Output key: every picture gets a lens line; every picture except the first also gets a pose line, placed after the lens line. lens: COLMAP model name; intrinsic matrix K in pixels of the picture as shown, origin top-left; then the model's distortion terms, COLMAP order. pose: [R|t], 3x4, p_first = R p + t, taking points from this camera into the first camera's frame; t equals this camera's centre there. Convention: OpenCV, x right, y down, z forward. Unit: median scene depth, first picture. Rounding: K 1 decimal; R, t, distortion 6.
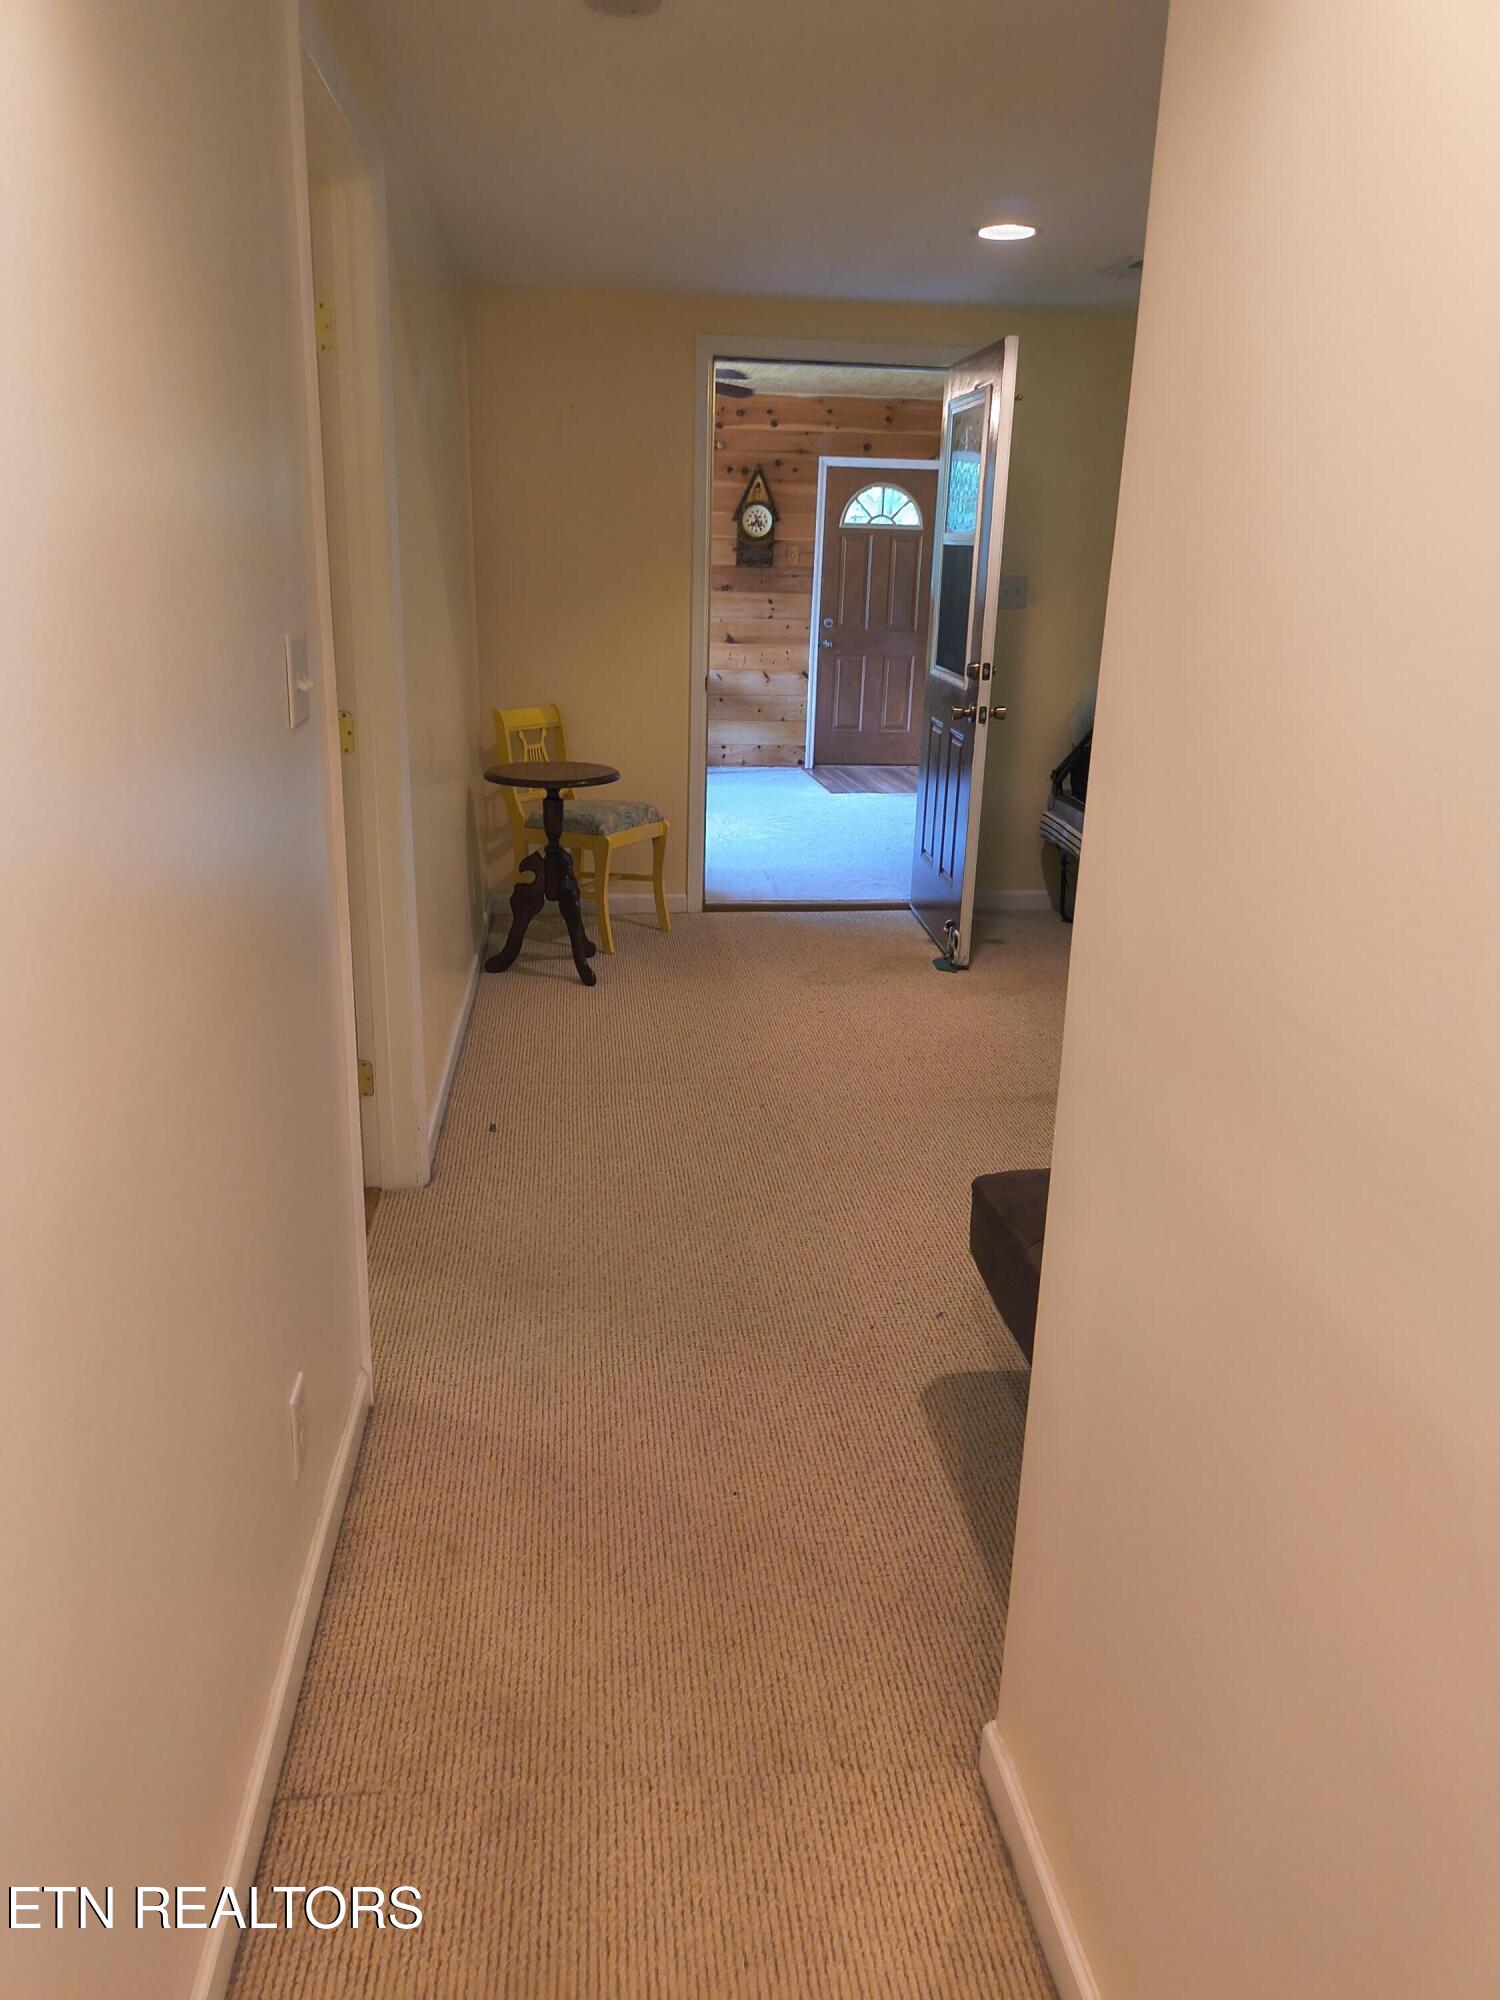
lens RADIAL K [[1475.3, 0, 750.0], [0, 1475.3, 1000.0], [0, 0, 1]] dist [0.000042, 0.003004]
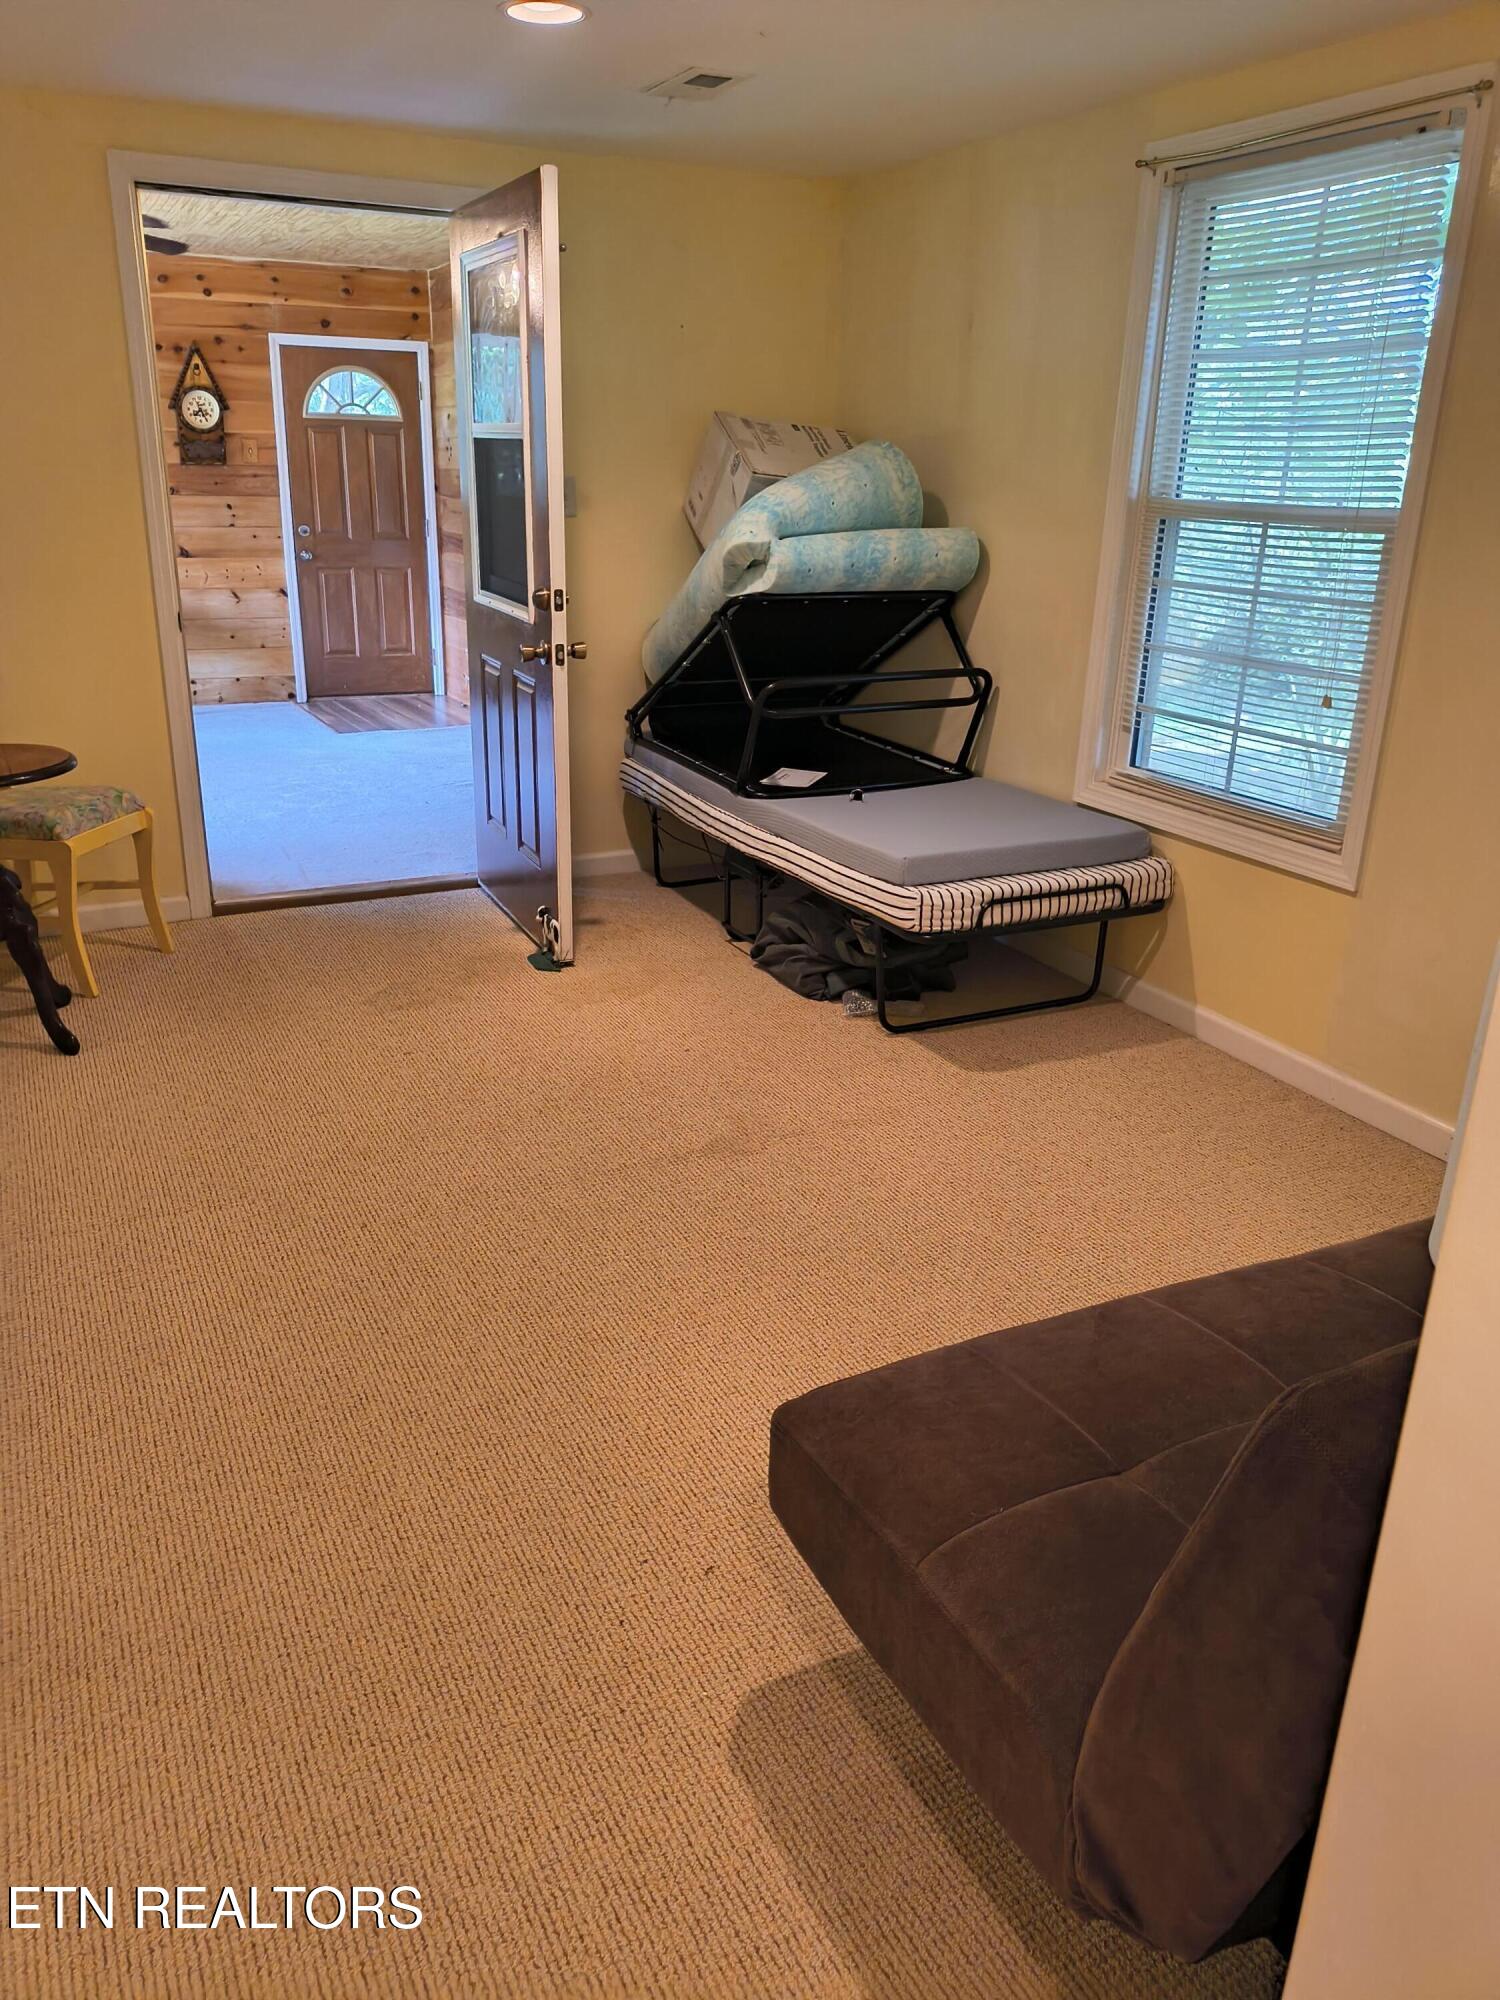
lens RADIAL K [[1503.3, 0, 795.5], [0, 1503.3, 998.3], [0, 0, 1]] dist [0.085477, -0.150409]
pose [[0.935338, -0.119663, 0.332903, -0.017702], [0.102062, 0.992317, 0.069935, -0.045018], [-0.338714, -0.031436, 0.940364, 0.150259]]
